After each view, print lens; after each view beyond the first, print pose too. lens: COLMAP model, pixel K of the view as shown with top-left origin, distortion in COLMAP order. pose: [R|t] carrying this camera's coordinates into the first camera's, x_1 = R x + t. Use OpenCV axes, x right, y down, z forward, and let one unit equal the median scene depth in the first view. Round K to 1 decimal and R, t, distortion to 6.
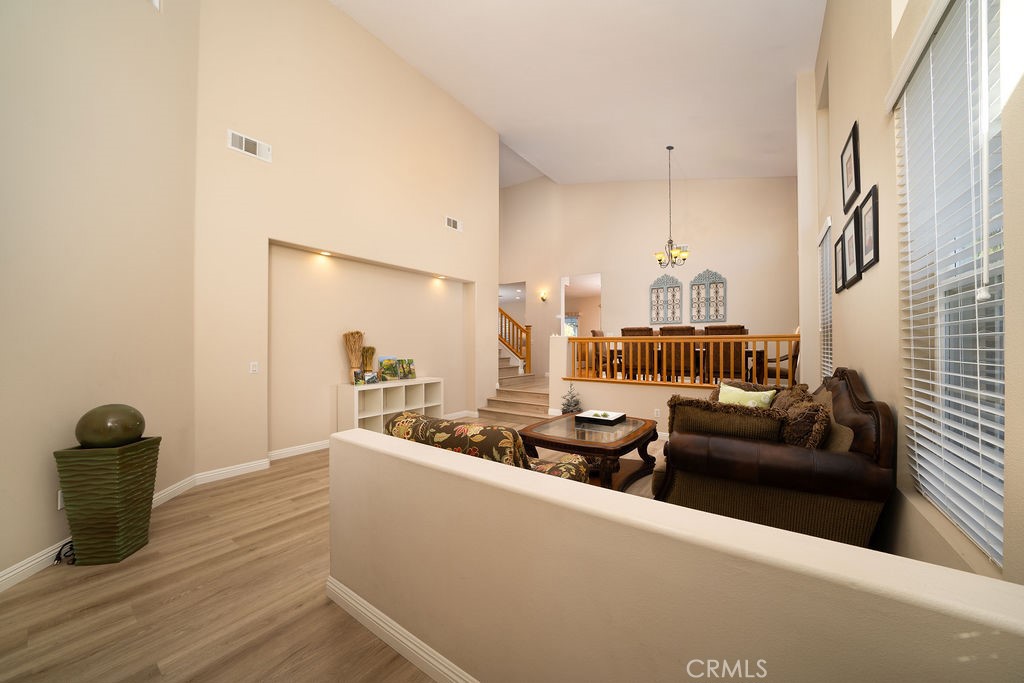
lens RADIAL K [[360.6, 0, 508.9], [0, 360.6, 344.0], [0, 0, 1]] dist [-0.021186, -0.000035]
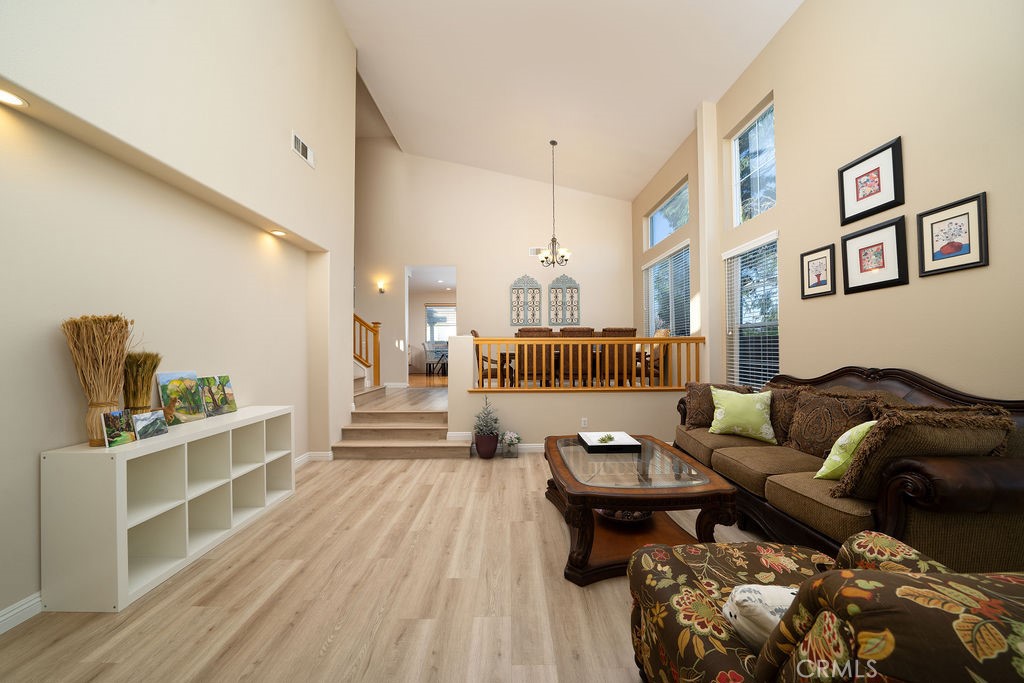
lens RADIAL K [[360.6, 0, 508.9], [0, 360.6, 344.0], [0, 0, 1]] dist [-0.021186, -0.000035]
pose [[0.804663, 0.001737, 0.593729, -0.240050], [0.003867, 0.999959, -0.008166, 0.001696], [-0.593719, 0.008867, 0.804624, 0.325907]]
